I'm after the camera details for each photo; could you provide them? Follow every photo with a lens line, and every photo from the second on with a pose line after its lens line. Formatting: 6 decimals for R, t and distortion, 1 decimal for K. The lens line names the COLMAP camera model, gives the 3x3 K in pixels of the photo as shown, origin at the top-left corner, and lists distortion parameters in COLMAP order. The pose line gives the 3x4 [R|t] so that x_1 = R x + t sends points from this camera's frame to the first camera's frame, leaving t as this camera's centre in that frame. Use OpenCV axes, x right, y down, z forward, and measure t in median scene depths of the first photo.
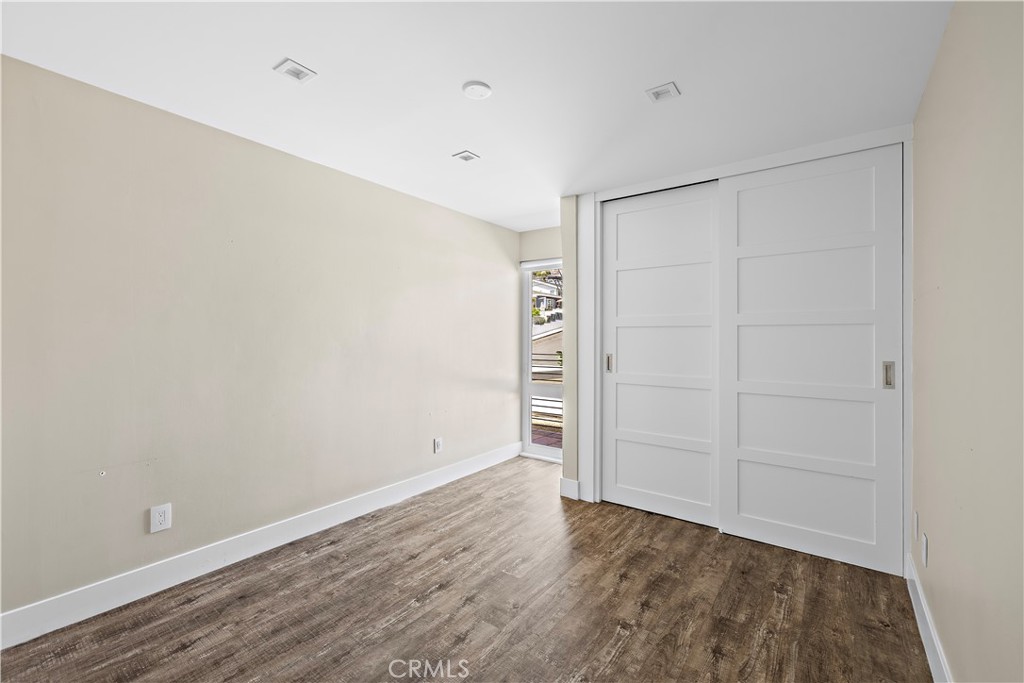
lens RADIAL K [[435.7, 0, 511.7], [0, 435.7, 338.5], [0, 0, 1]] dist [0.001105, 0.000591]
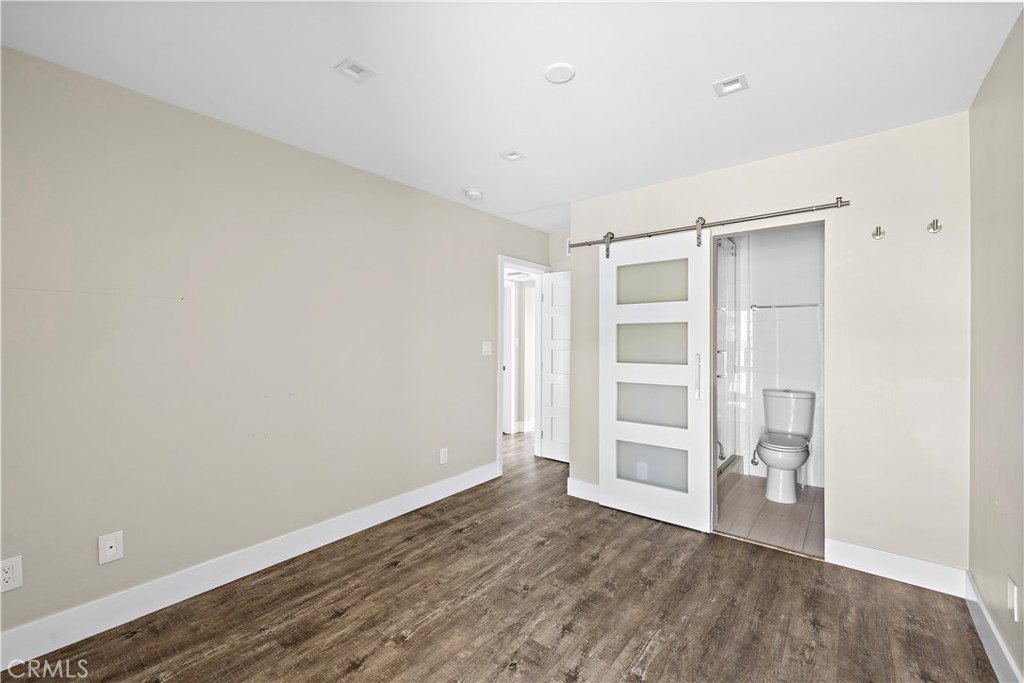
lens RADIAL K [[435.7, 0, 512.3], [0, 435.7, 339.2], [0, 0, 1]] dist [0.001105, 0.000591]
pose [[-0.999726, -0.008159, 0.021930, -0.002557], [-0.008050, 0.999955, 0.005062, -0.010517], [-0.021970, 0.004884, -0.999747, 1.994343]]
